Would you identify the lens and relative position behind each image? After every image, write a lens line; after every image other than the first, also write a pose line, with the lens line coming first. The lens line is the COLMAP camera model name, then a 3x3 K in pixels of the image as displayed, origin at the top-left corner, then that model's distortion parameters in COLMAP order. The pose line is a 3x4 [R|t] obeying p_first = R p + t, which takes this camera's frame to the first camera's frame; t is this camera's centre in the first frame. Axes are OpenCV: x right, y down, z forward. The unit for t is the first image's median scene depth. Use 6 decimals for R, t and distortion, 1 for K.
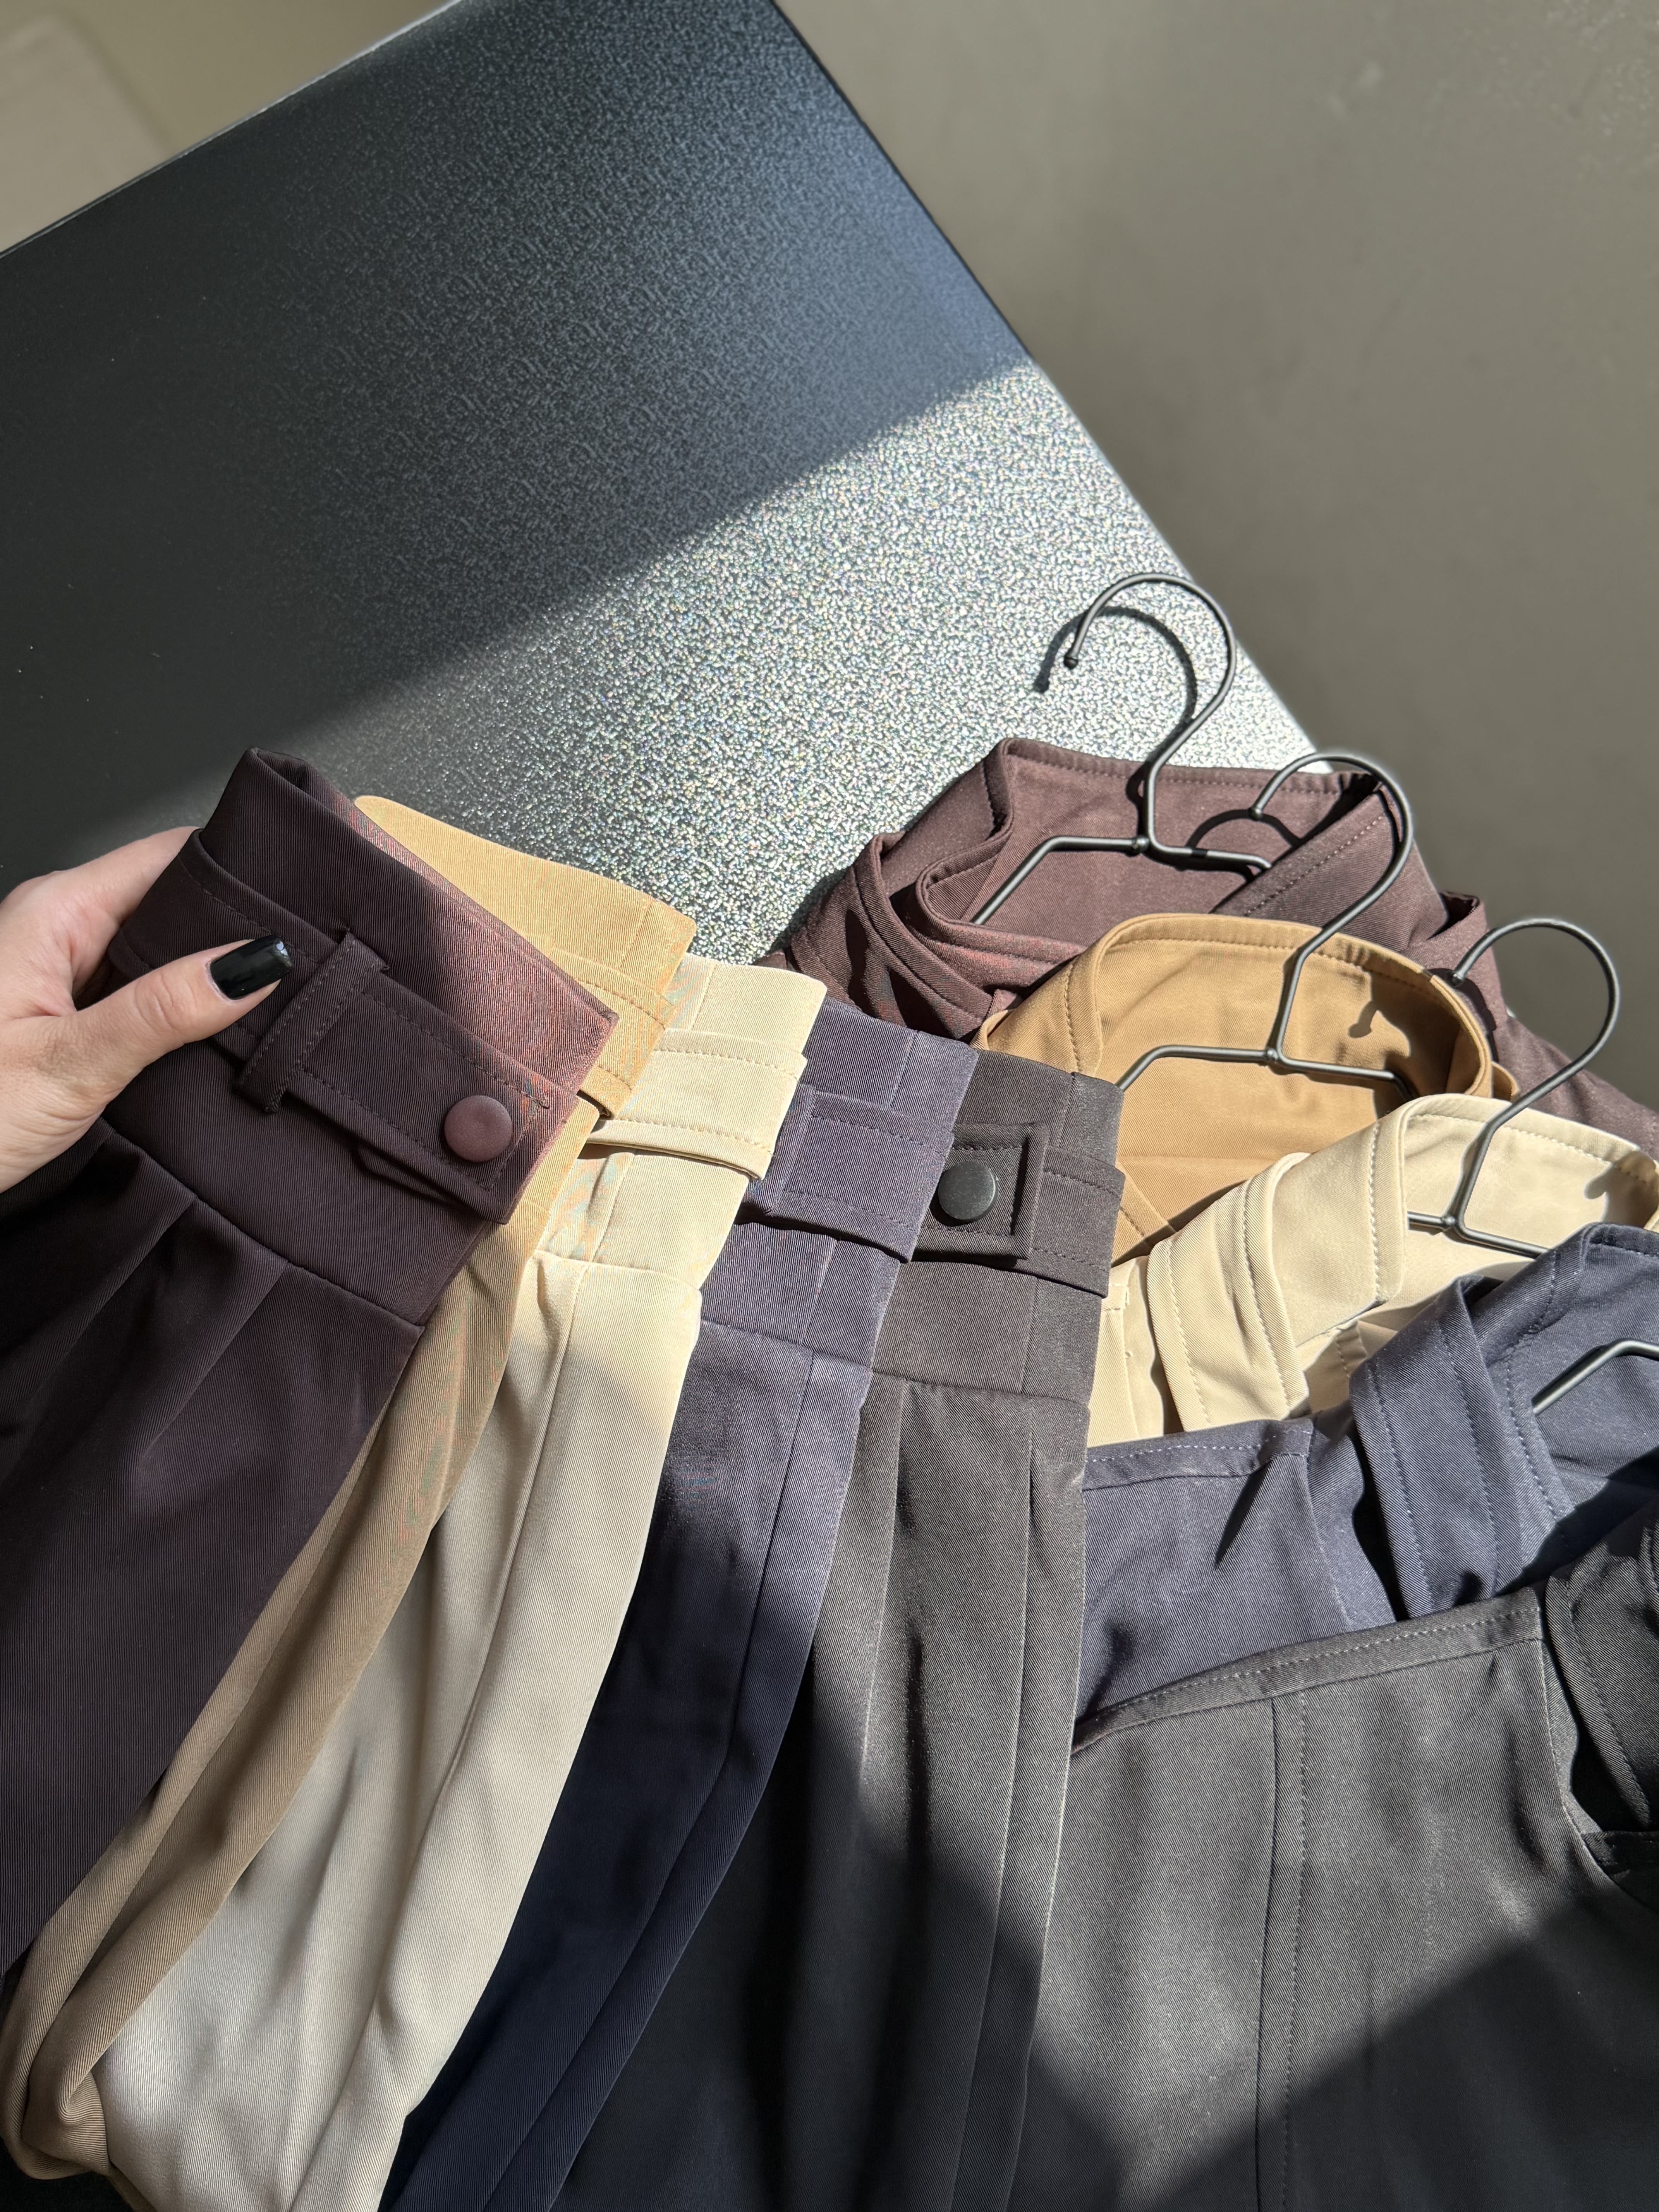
lens RADIAL K [[2130.4, 0, 829.5], [0, 2130.4, 1106.0], [0, 0, 1]] dist [0.010176, 0.012693]
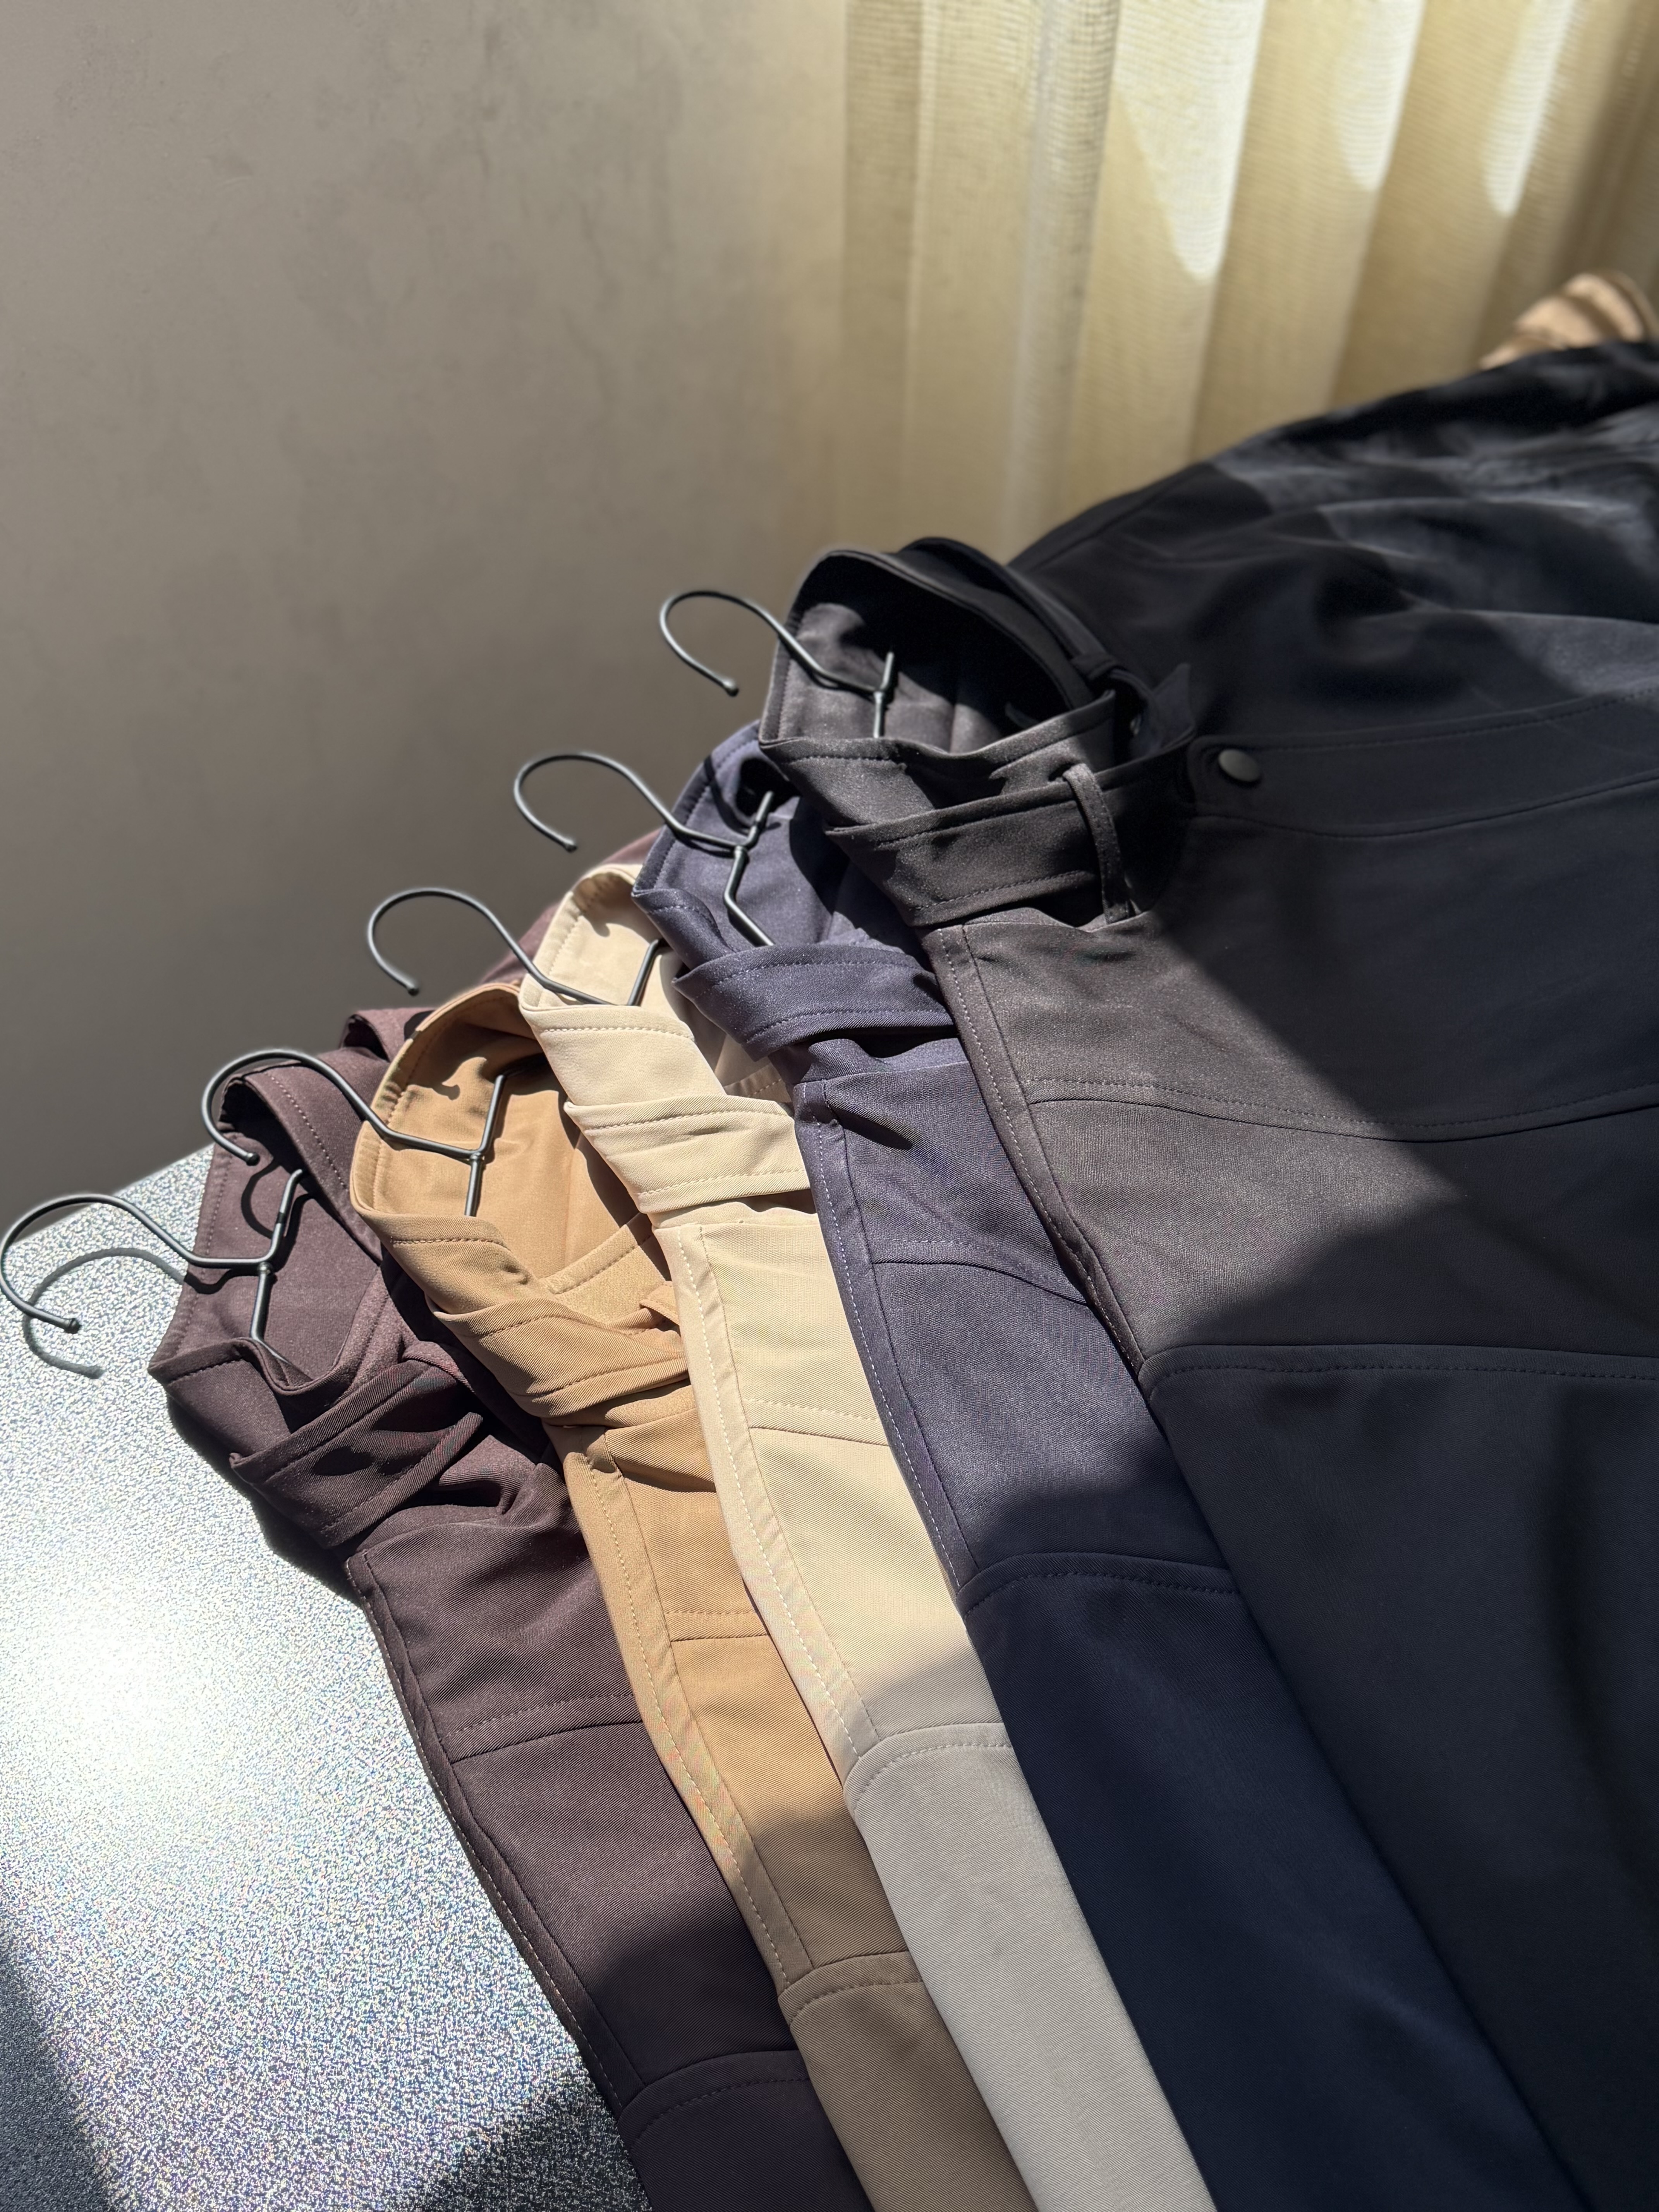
lens RADIAL K [[2130.4, 0, 829.5], [0, 2130.4, 1106.0], [0, 0, 1]] dist [0.010176, 0.012693]
pose [[-0.036633, -0.831473, 0.554355, -0.430410], [0.988561, 0.051063, 0.141915, -0.000623], [-0.146306, 0.553213, 0.820092, 0.035126]]
